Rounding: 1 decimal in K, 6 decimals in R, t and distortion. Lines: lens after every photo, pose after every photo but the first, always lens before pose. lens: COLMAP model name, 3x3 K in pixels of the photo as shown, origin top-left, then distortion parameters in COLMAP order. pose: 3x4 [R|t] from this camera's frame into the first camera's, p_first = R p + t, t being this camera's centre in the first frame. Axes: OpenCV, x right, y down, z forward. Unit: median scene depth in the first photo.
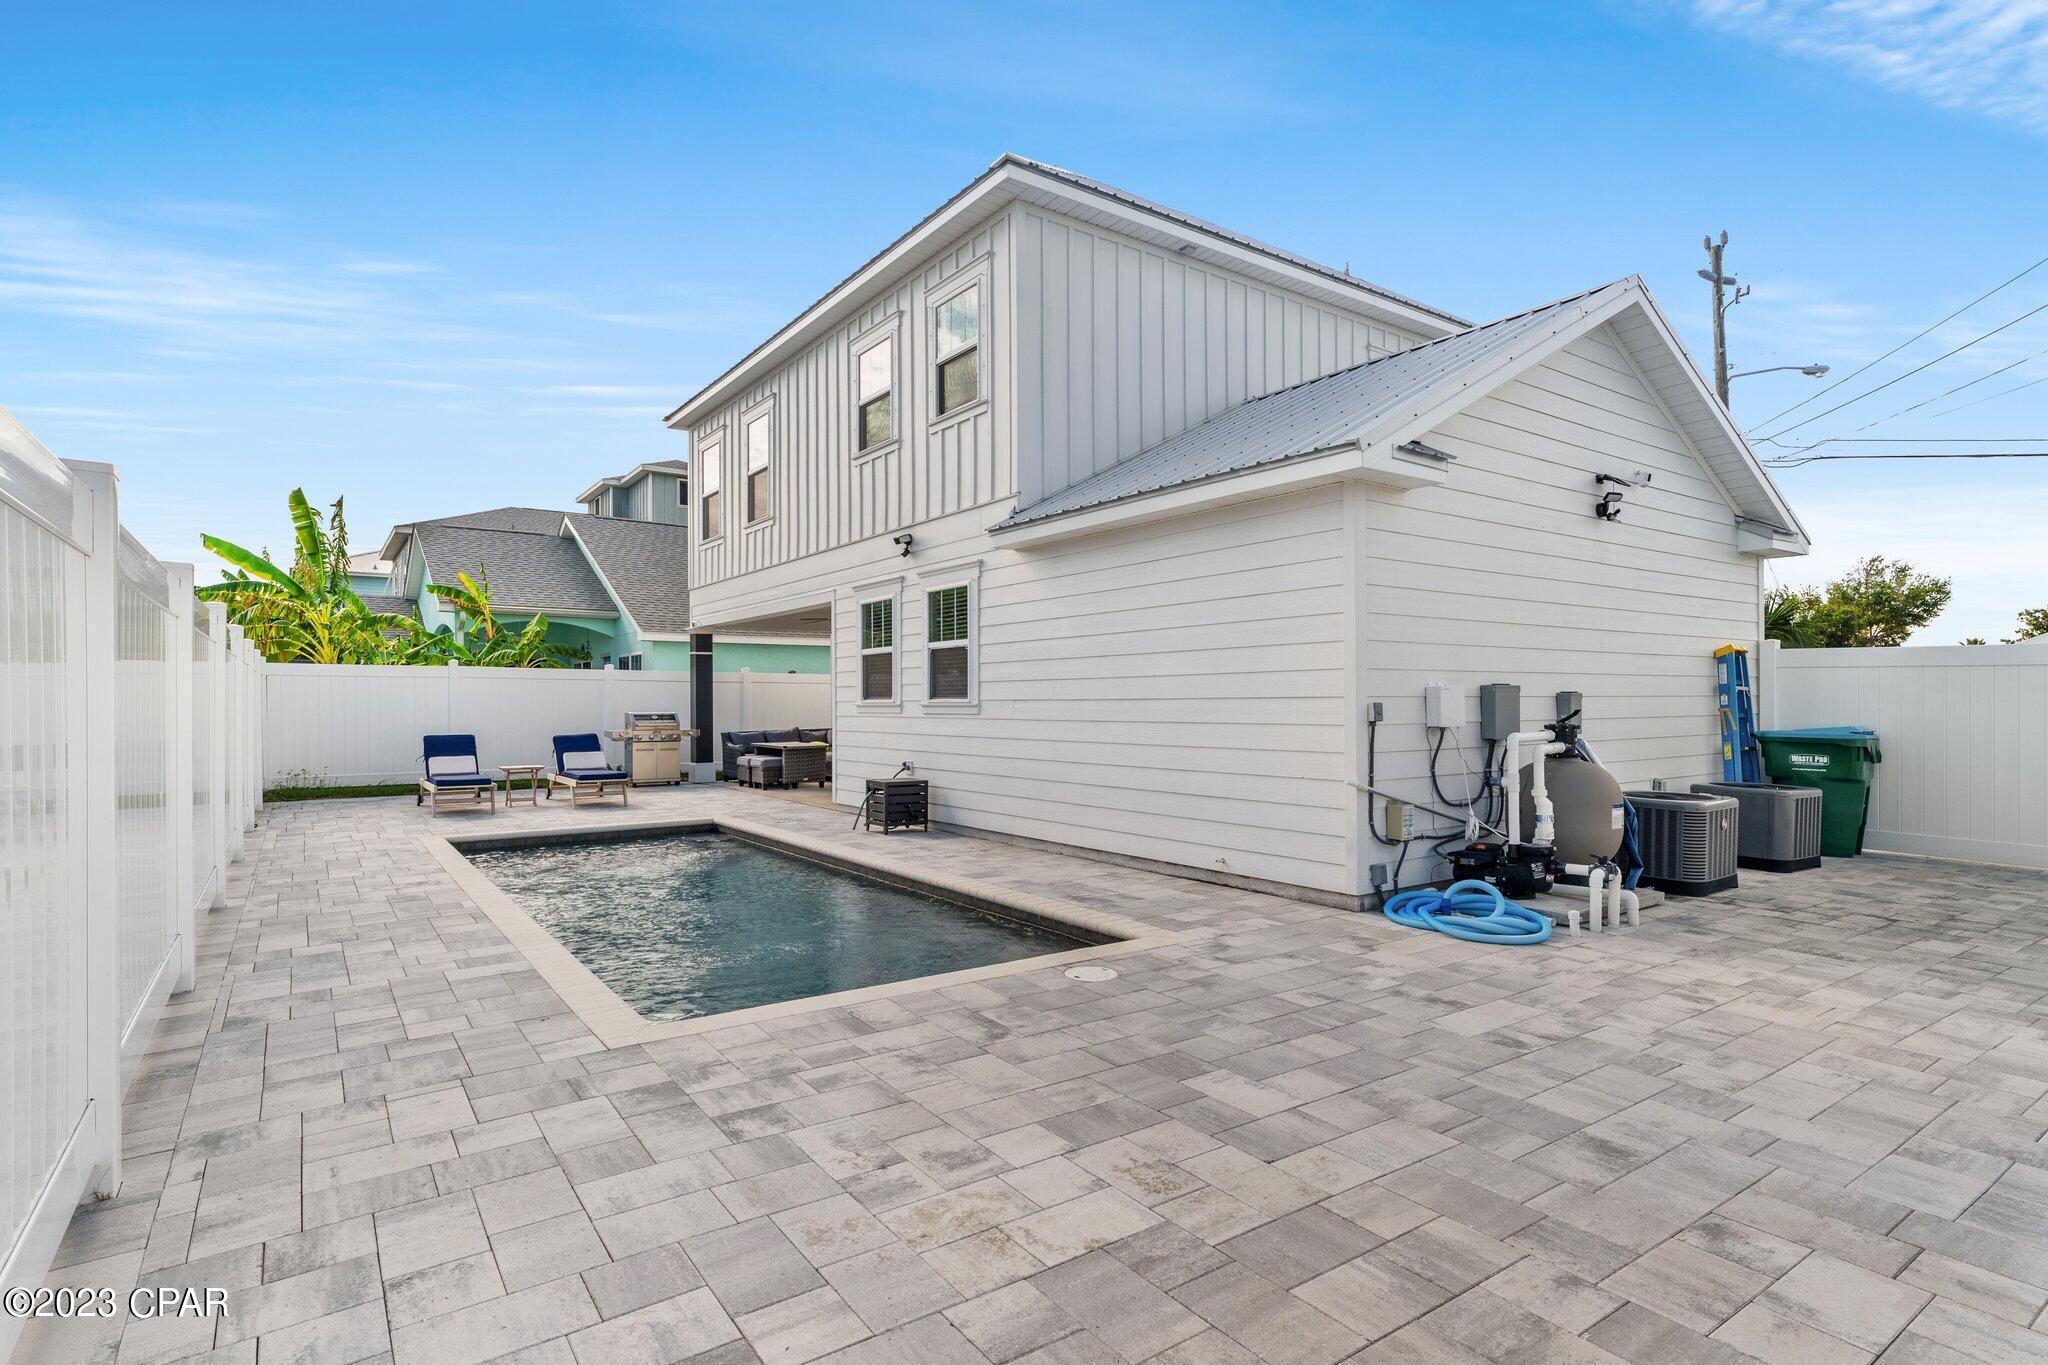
lens RADIAL K [[1036.7, 0, 1022.6], [0, 1036.7, 689.0], [0, 0, 1]] dist [-0.002484, -0.000061]
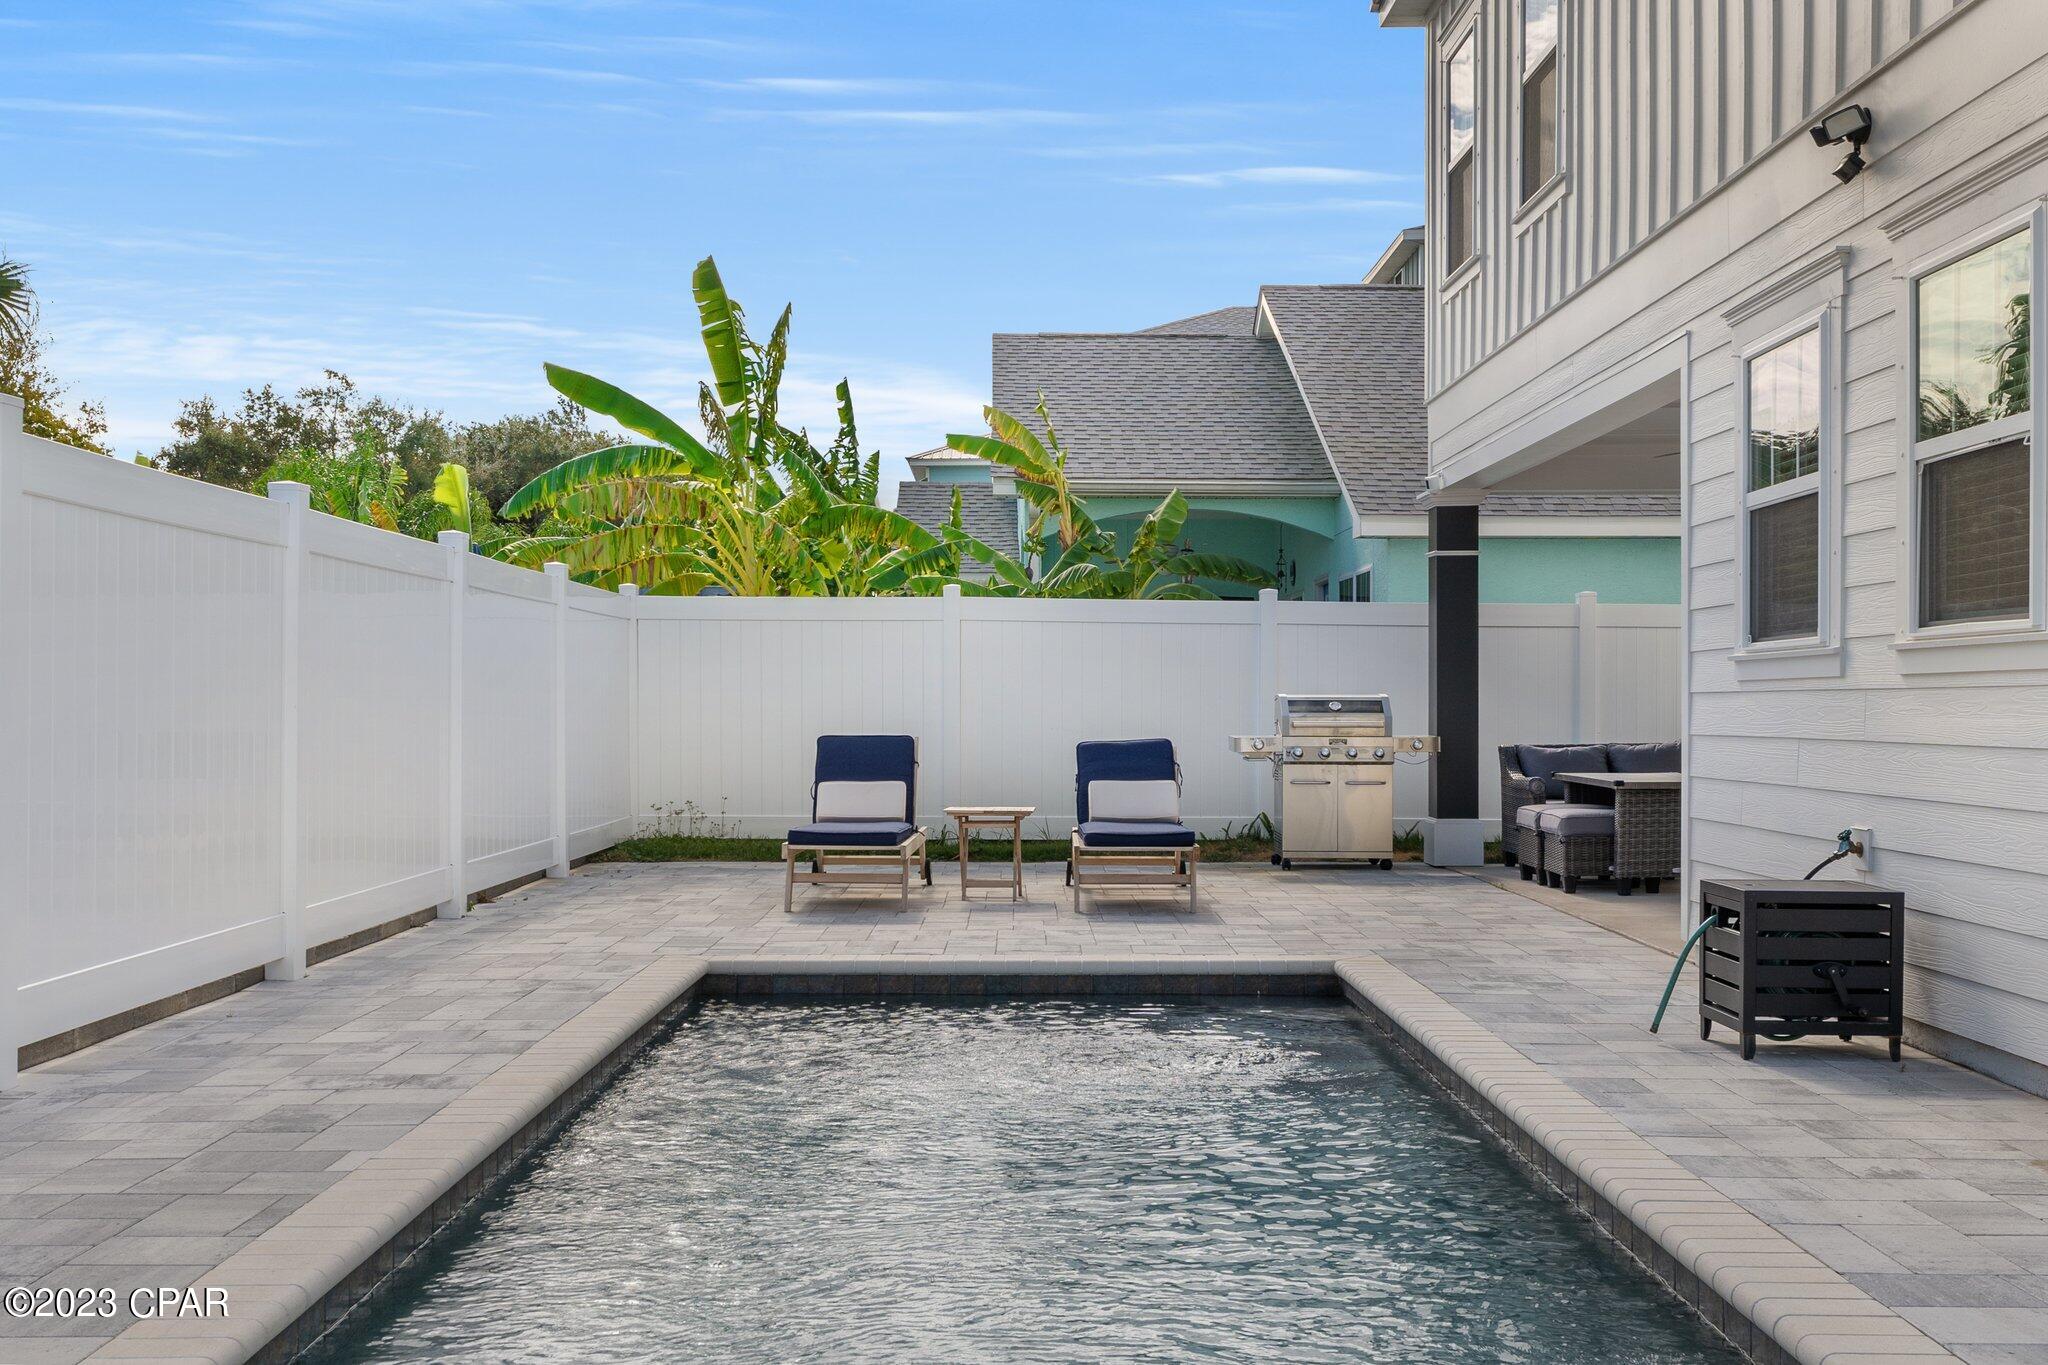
lens RADIAL K [[2109.2, 0, 1025.1], [0, 2109.2, 695.8], [0, 0, 1]] dist [0.006906, 0.000000]
pose [[0.821223, 0.003103, -0.570600, 0.034059], [0.001643, 0.999968, 0.007803, 0.016746], [0.570606, -0.007345, 0.821191, 0.229451]]
